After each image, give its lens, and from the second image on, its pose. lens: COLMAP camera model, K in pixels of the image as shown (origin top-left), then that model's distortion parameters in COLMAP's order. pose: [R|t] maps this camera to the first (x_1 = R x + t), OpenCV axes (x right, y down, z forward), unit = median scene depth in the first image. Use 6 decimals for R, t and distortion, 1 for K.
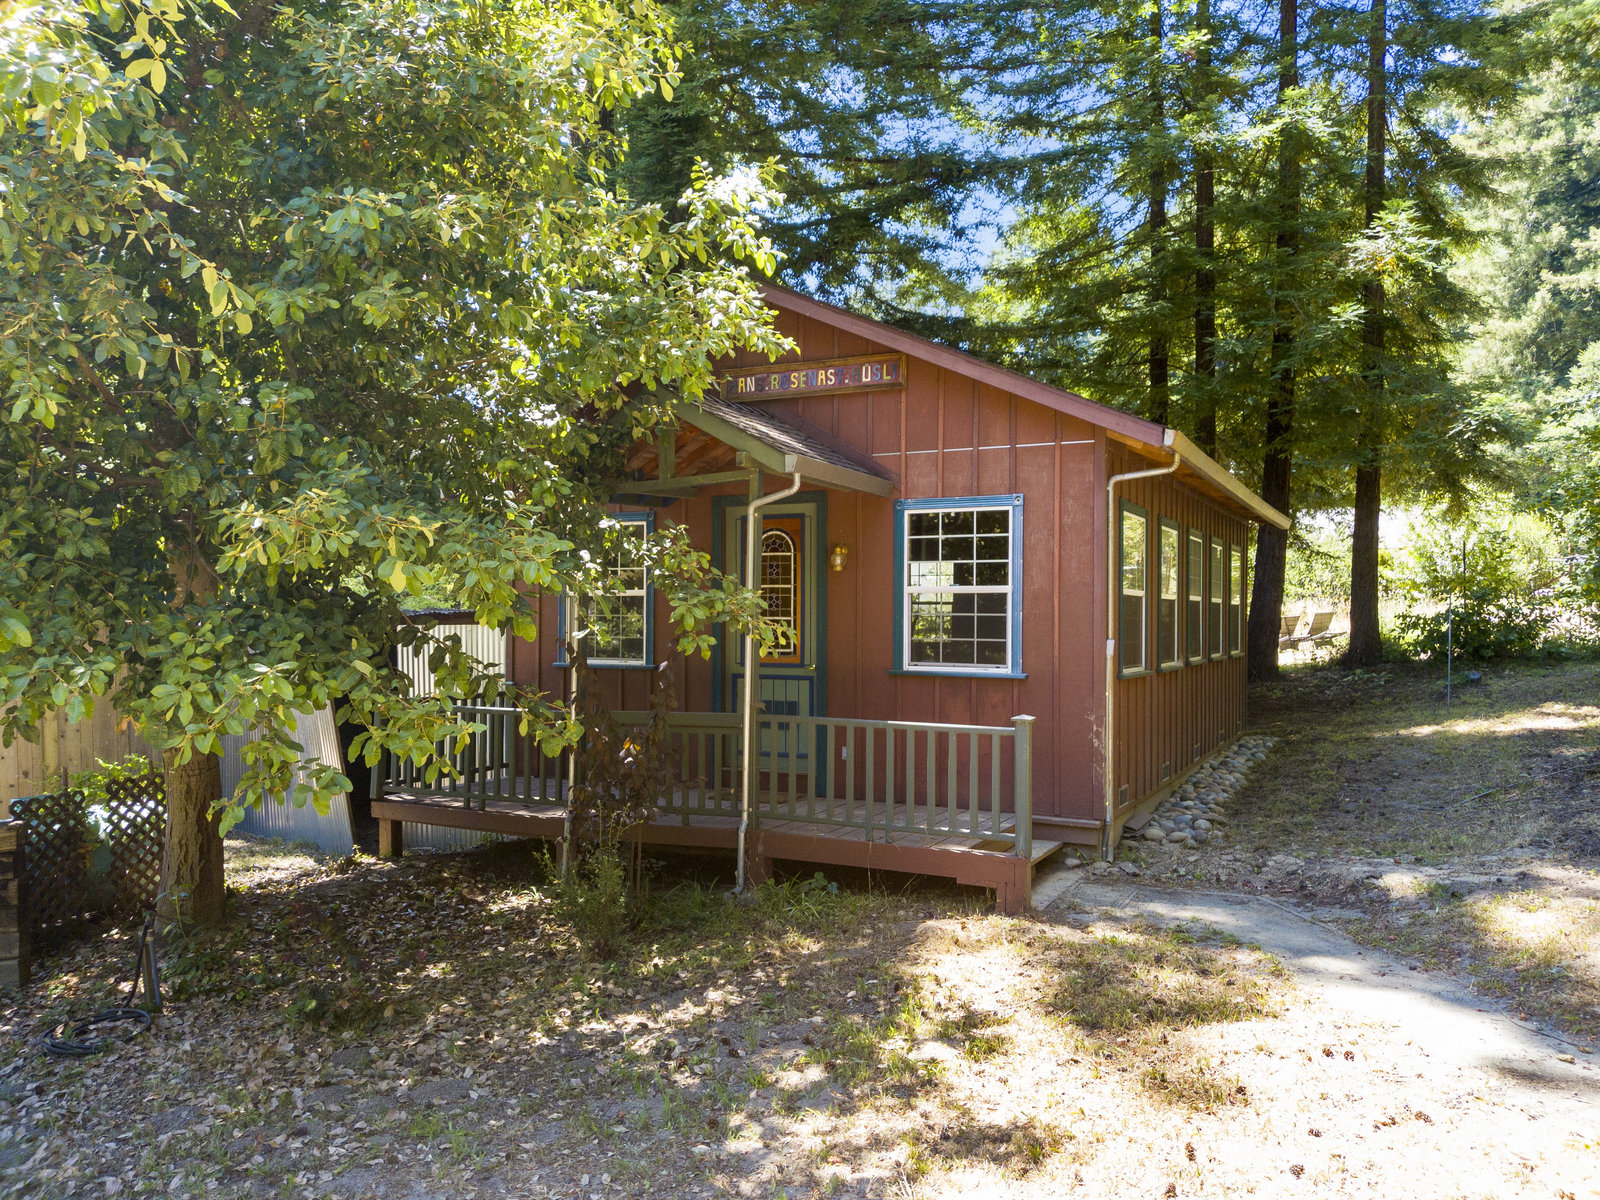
lens RADIAL K [[1175.6, 0, 796.0], [0, 1175.6, 655.3], [0, 0, 1]] dist [0.081269, -0.124731]
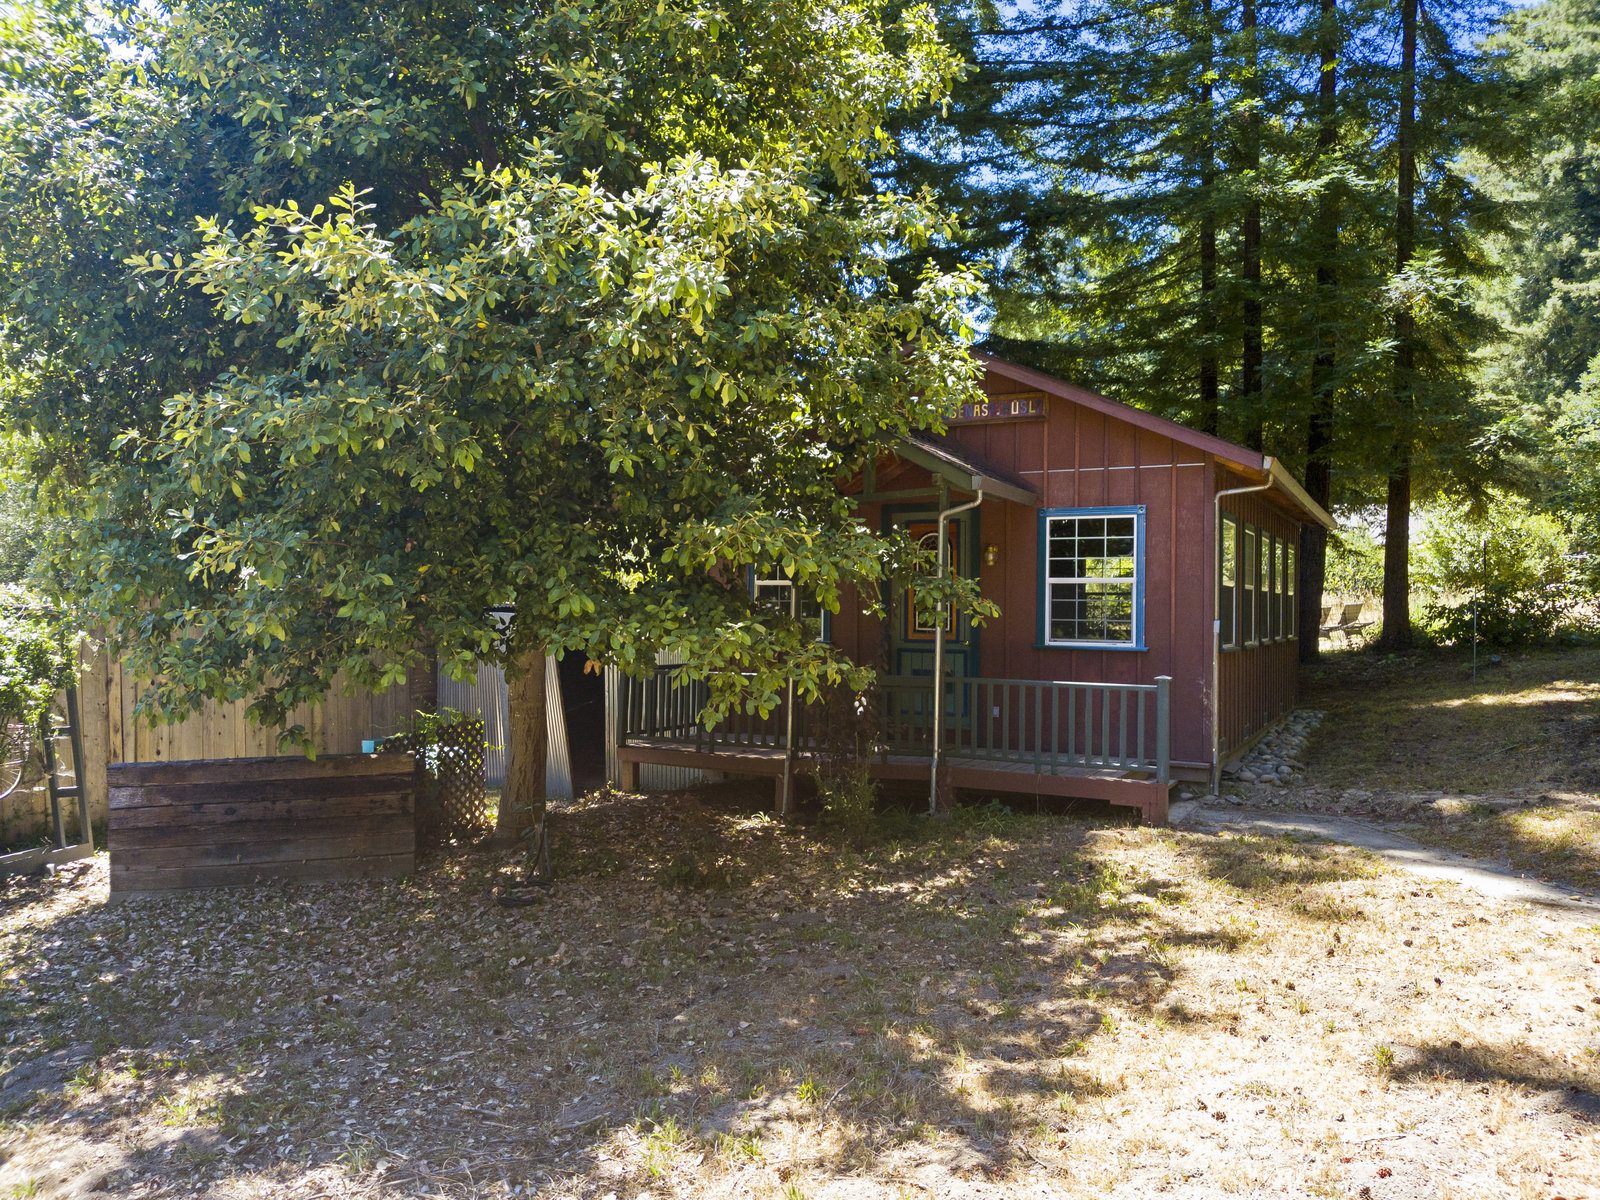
lens RADIAL K [[1164.5, 0, 801.7], [0, 1164.5, 635.2], [0, 0, 1]] dist [0.069544, -0.110008]
pose [[0.999956, 0.004039, -0.008519, -0.152328], [-0.004123, 0.999942, -0.009903, 0.015444], [0.008478, 0.009938, 0.999915, -0.236318]]
